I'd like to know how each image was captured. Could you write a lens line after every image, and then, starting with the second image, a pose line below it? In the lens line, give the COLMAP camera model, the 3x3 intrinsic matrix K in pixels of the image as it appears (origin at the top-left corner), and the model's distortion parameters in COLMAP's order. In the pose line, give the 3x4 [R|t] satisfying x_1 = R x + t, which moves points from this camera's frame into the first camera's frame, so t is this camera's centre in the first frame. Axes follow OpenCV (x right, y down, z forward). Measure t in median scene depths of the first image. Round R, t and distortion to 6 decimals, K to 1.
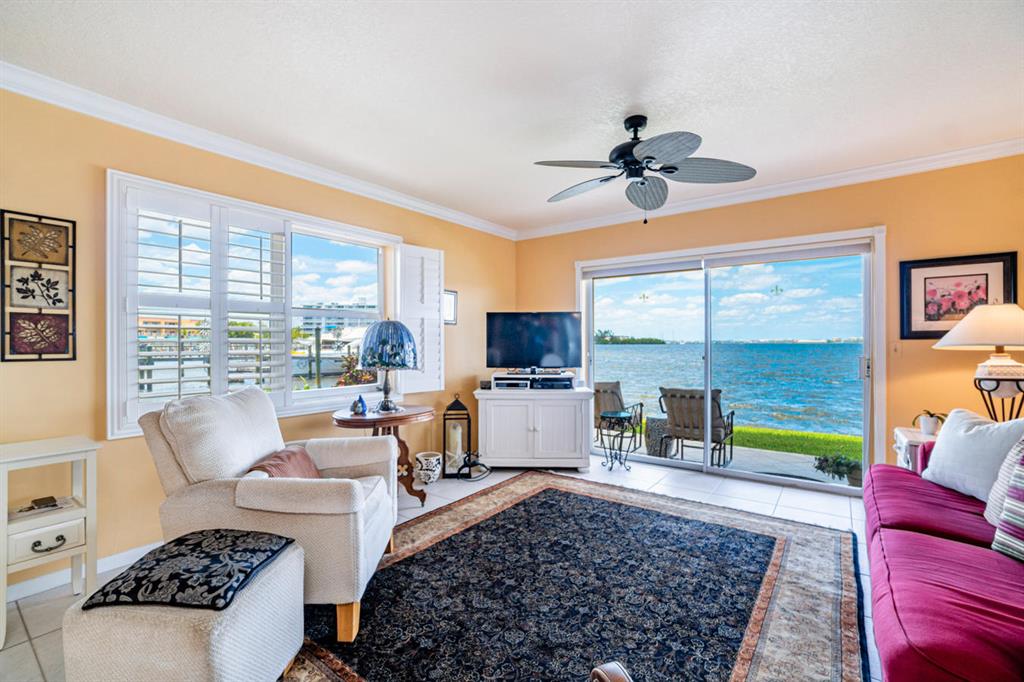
lens RADIAL K [[452.3, 0, 513.9], [0, 452.3, 341.3], [0, 0, 1]] dist [-0.002863, 0.000057]
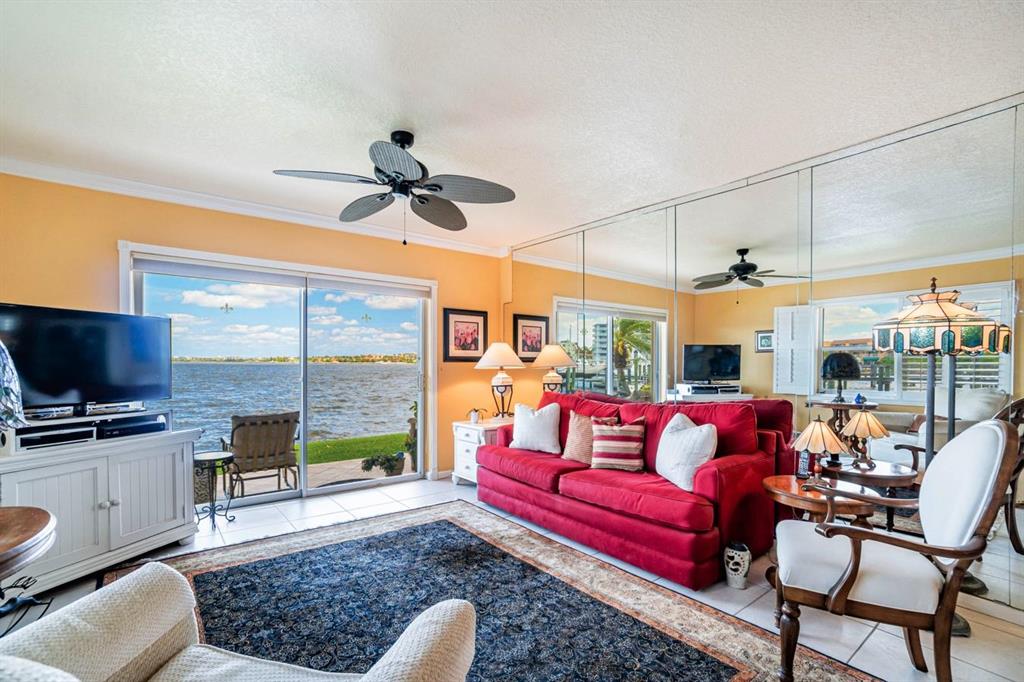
lens RADIAL K [[445.5, 0, 509.7], [0, 445.5, 366.9], [0, 0, 1]] dist [-0.032083, 0.000223]
pose [[0.286360, -0.004025, 0.958114, -0.451673], [-0.008338, 0.999943, 0.006693, 0.000850], [-0.958086, -0.009905, 0.286310, 0.393966]]
